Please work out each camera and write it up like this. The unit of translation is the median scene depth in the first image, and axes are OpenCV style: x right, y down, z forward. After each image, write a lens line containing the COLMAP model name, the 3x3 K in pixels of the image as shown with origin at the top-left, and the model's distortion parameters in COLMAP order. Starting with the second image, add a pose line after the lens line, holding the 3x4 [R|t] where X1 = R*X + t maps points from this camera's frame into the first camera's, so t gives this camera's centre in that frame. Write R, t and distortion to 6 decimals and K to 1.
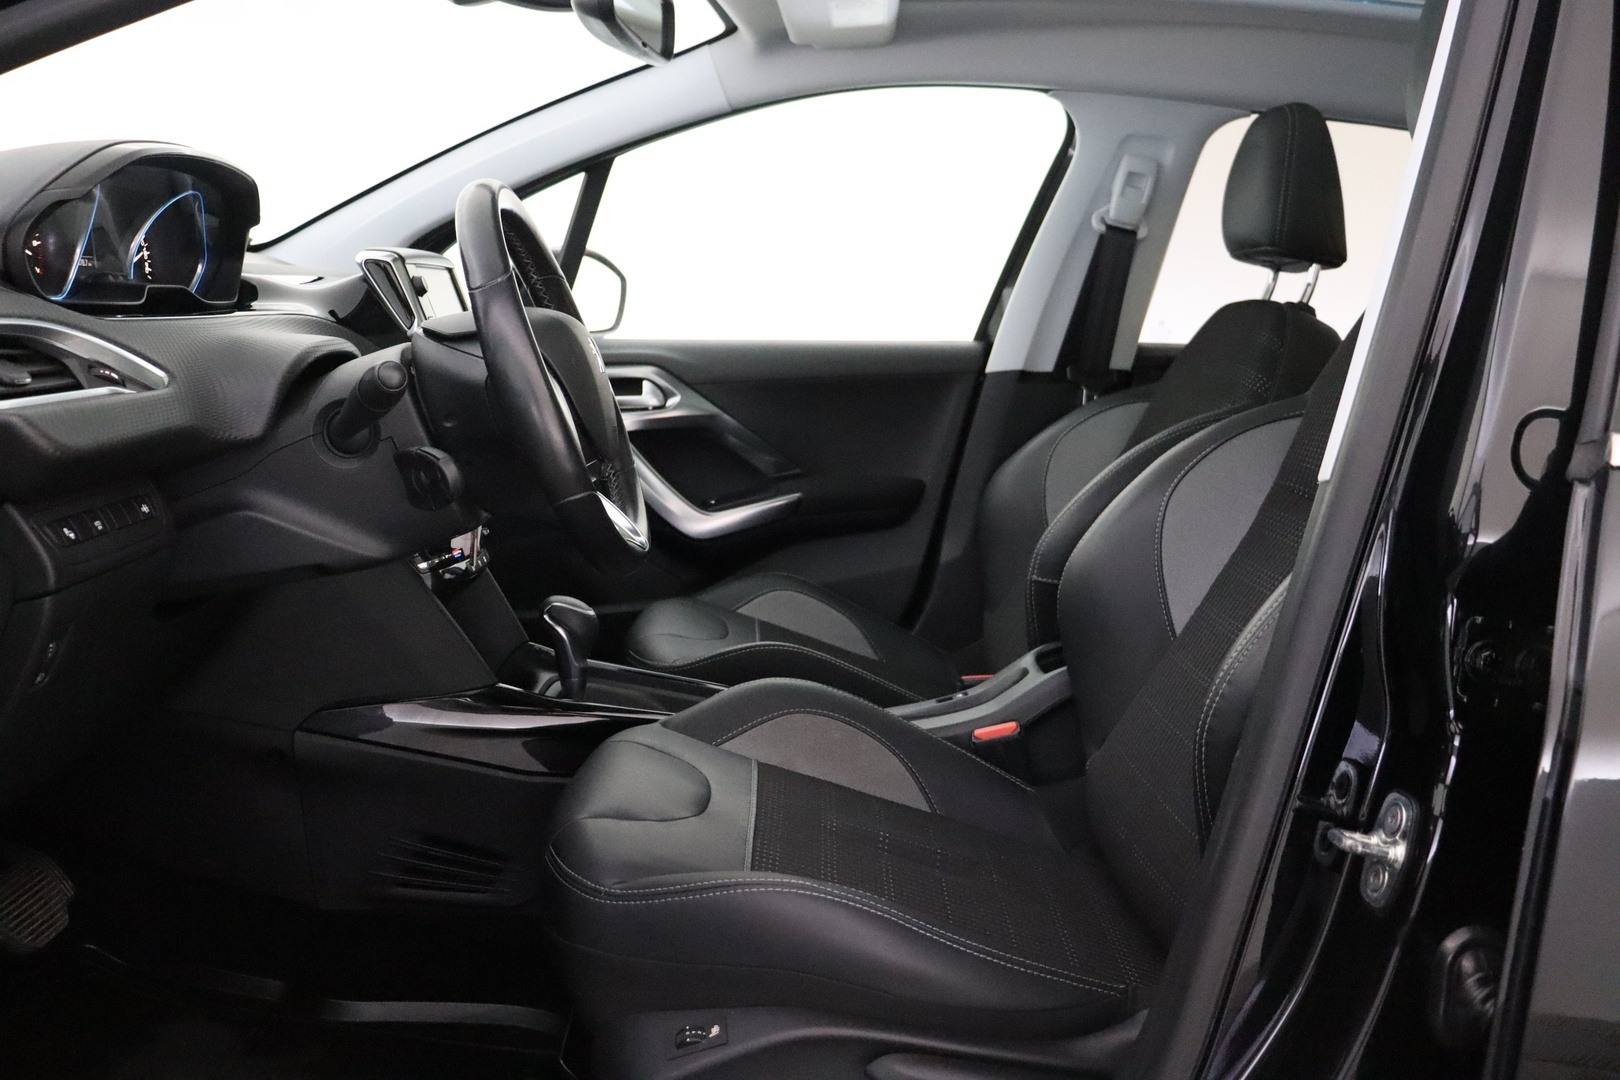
lens RADIAL K [[1421.8, 0, 810.0], [0, 1421.8, 540.0], [0, 0, 1]] dist [-0.121204, 0.089863]
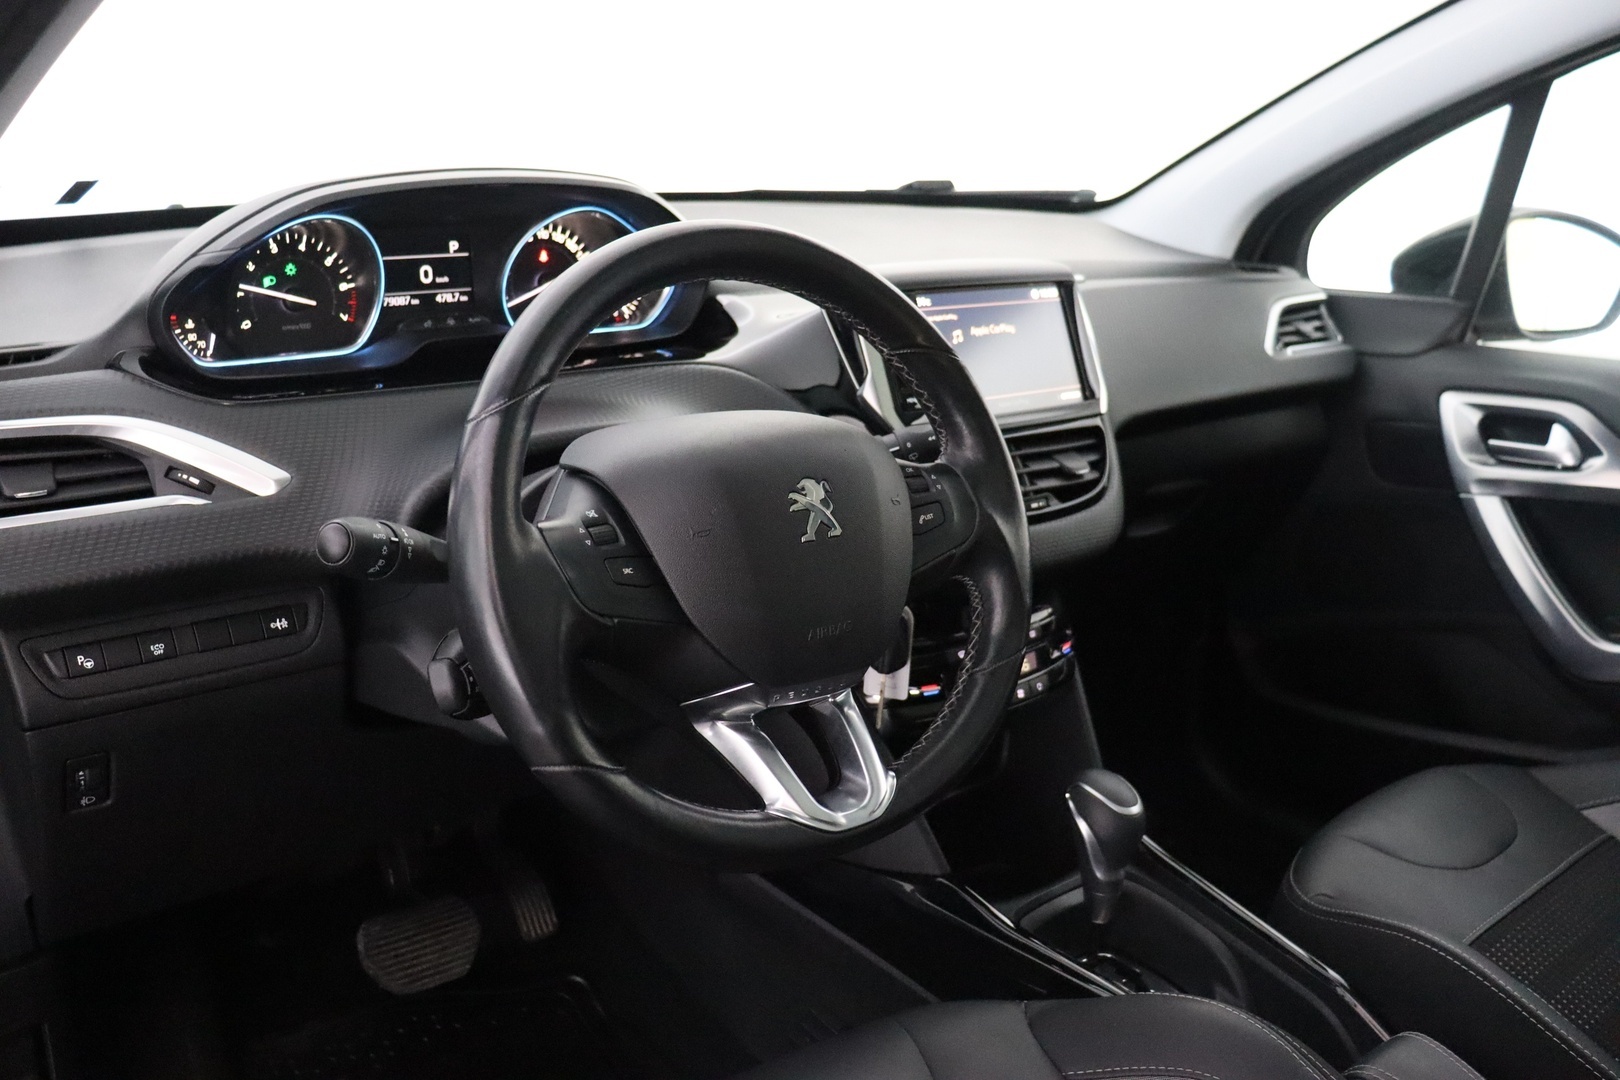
lens RADIAL K [[1421.8, 0, 810.0], [0, 1421.8, 540.0], [0, 0, 1]] dist [-0.121204, 0.089863]
pose [[0.606477, 0.190562, -0.771928, 0.320092], [-0.121826, 0.981662, 0.146623, -0.202313], [0.785713, 0.005117, 0.618570, 0.604367]]
